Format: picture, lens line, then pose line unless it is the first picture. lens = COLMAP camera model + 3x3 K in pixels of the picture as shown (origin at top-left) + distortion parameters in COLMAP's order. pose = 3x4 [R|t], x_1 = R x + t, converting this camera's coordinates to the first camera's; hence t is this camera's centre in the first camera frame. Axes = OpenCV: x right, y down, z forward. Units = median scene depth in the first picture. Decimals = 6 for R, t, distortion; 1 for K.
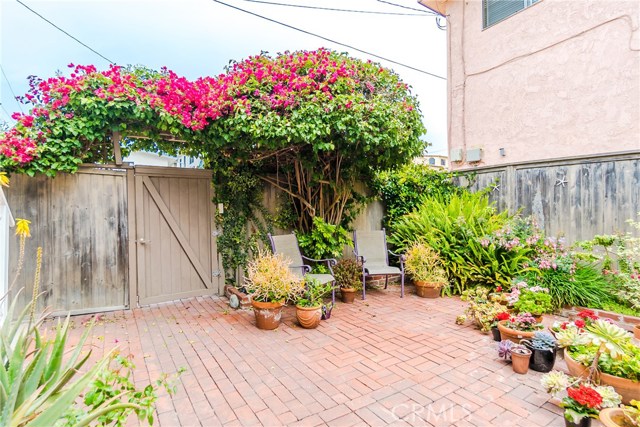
lens RADIAL K [[332.5, 0, 320.0], [0, 332.5, 213.5], [0, 0, 1]] dist [0.001199, 0.000299]
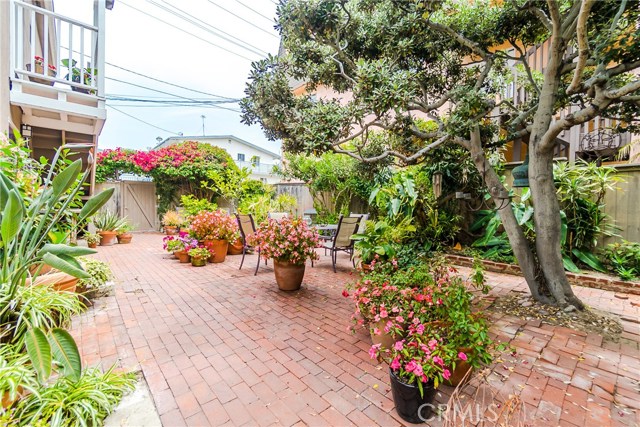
lens RADIAL K [[280.3, 0, 320.1], [0, 280.3, 203.2], [0, 0, 1]] dist [-0.001336, -0.000419]
pose [[0.990033, 0.023535, 0.138854, 0.834127], [-0.023173, 0.999723, -0.004223, 0.018459], [-0.138915, 0.000963, 0.990304, -1.737962]]
